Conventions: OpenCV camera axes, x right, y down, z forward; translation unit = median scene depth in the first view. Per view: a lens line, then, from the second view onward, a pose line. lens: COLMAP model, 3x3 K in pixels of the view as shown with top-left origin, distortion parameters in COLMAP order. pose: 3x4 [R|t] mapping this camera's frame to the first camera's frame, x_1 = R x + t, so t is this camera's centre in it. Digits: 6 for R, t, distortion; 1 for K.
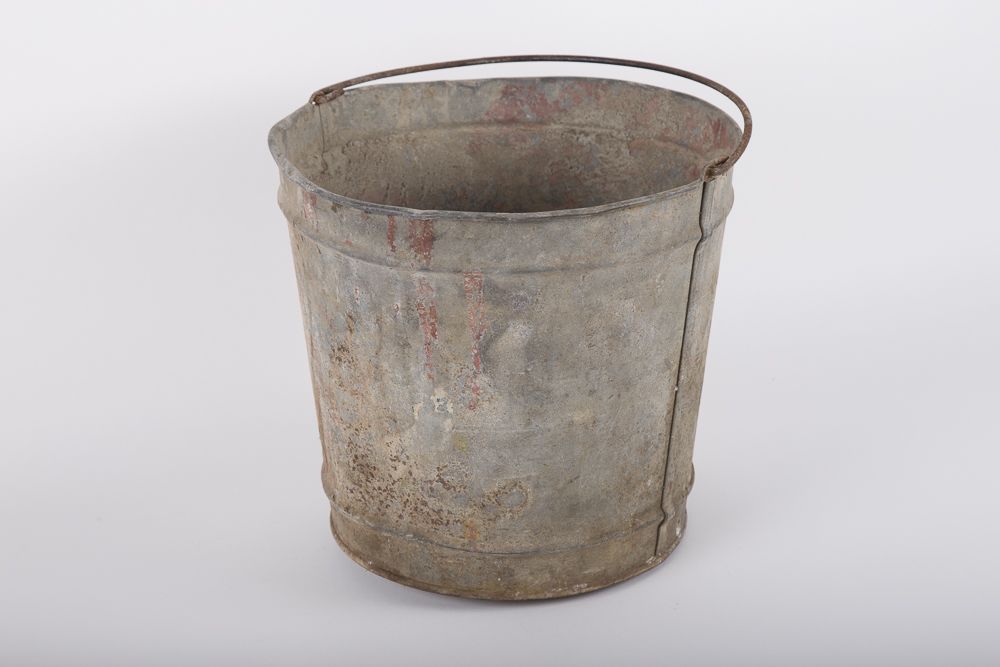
lens RADIAL K [[2320.4, 0, 500.0], [0, 2320.4, 333.5], [0, 0, 1]] dist [0.422343, -0.042104]
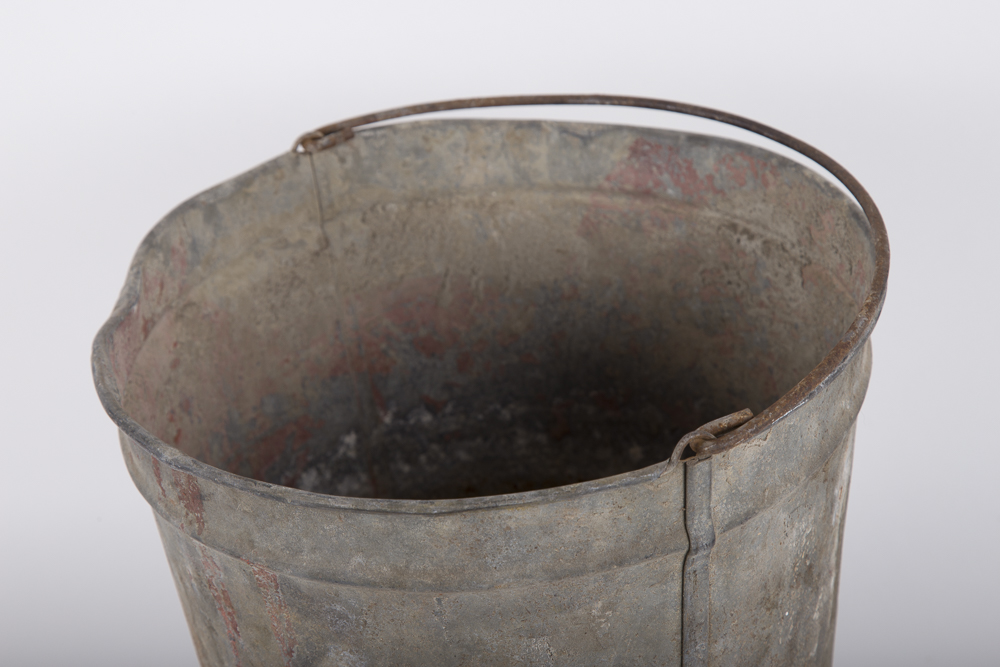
lens RADIAL K [[2519.1, 0, 500.0], [0, 2519.1, 333.5], [0, 0, 1]] dist [0.397975, 0.011628]
pose [[0.894308, 0.165382, -0.415766, 0.278444], [-0.094049, 0.977907, 0.186689, -0.192953], [0.437456, -0.127855, 0.890104, 0.418838]]
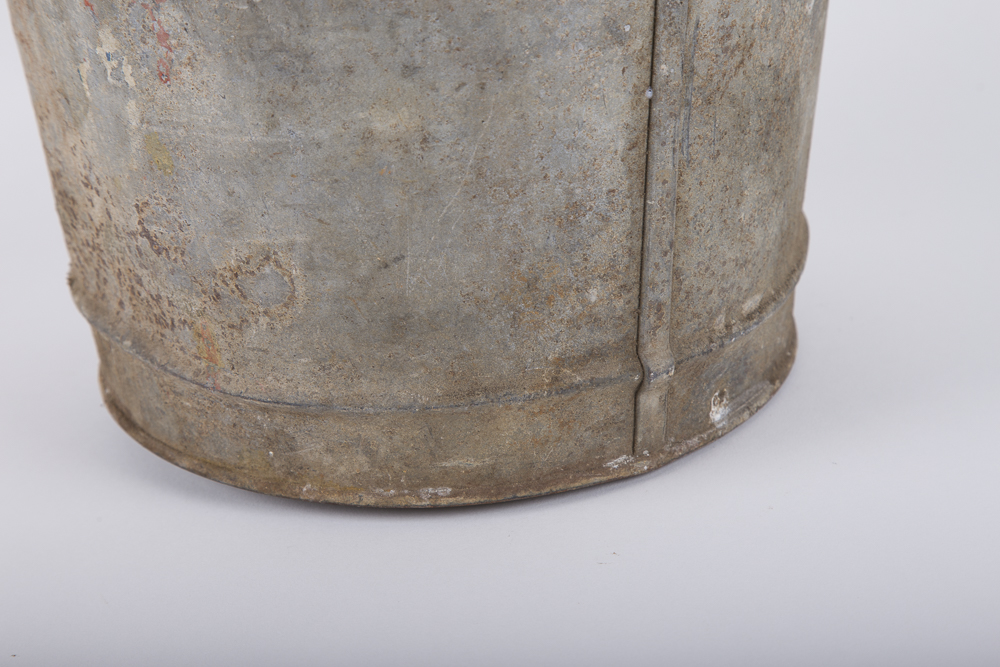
lens RADIAL K [[2519.1, 0, 500.0], [0, 2519.1, 333.5], [0, 0, 1]] dist [0.397975, 0.011628]
pose [[0.922791, 0.122225, -0.365400, 0.231452], [-0.104289, 0.992185, 0.068509, 0.038715], [0.370918, -0.025112, 0.928326, 0.519250]]
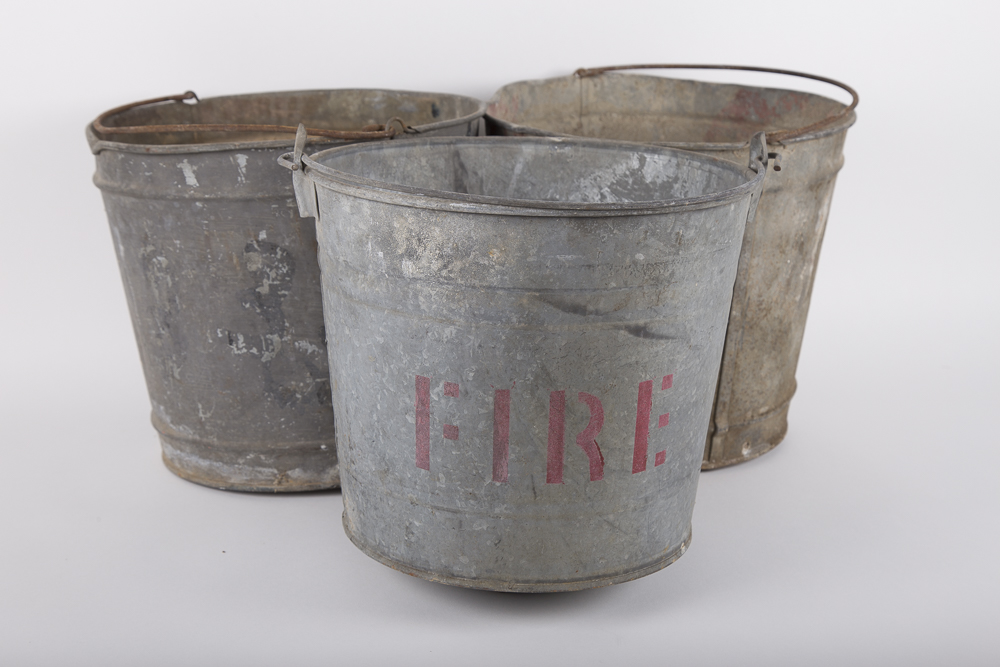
lens RADIAL K [[1632.2, 0, 500.0], [0, 1632.2, 333.5], [0, 0, 1]] dist [0.198581, 0.066385]
pose [[0.839209, 0.201106, -0.505257, 0.403199], [-0.233468, 0.972364, -0.000751, 0.057416], [0.491143, 0.118591, 0.862969, 0.198839]]
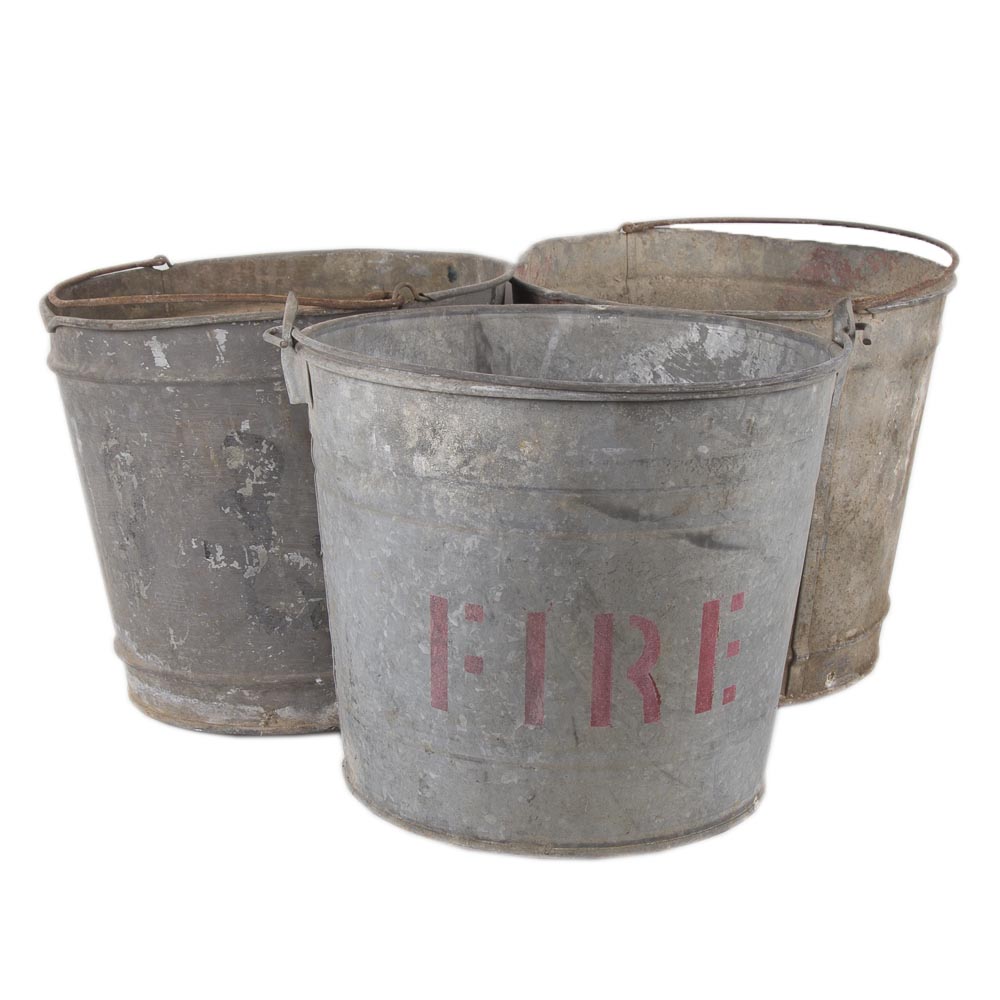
lens RADIAL K [[1946.2, 0, 500.0], [0, 1946.2, 500.0], [0, 0, 1]] dist [-0.044845, -0.082417]
pose [[0.832927, 0.186831, -0.520891, 0.393186], [-0.228348, 0.973448, -0.015985, 0.055542], [0.504074, 0.132259, 0.853474, 0.211561]]
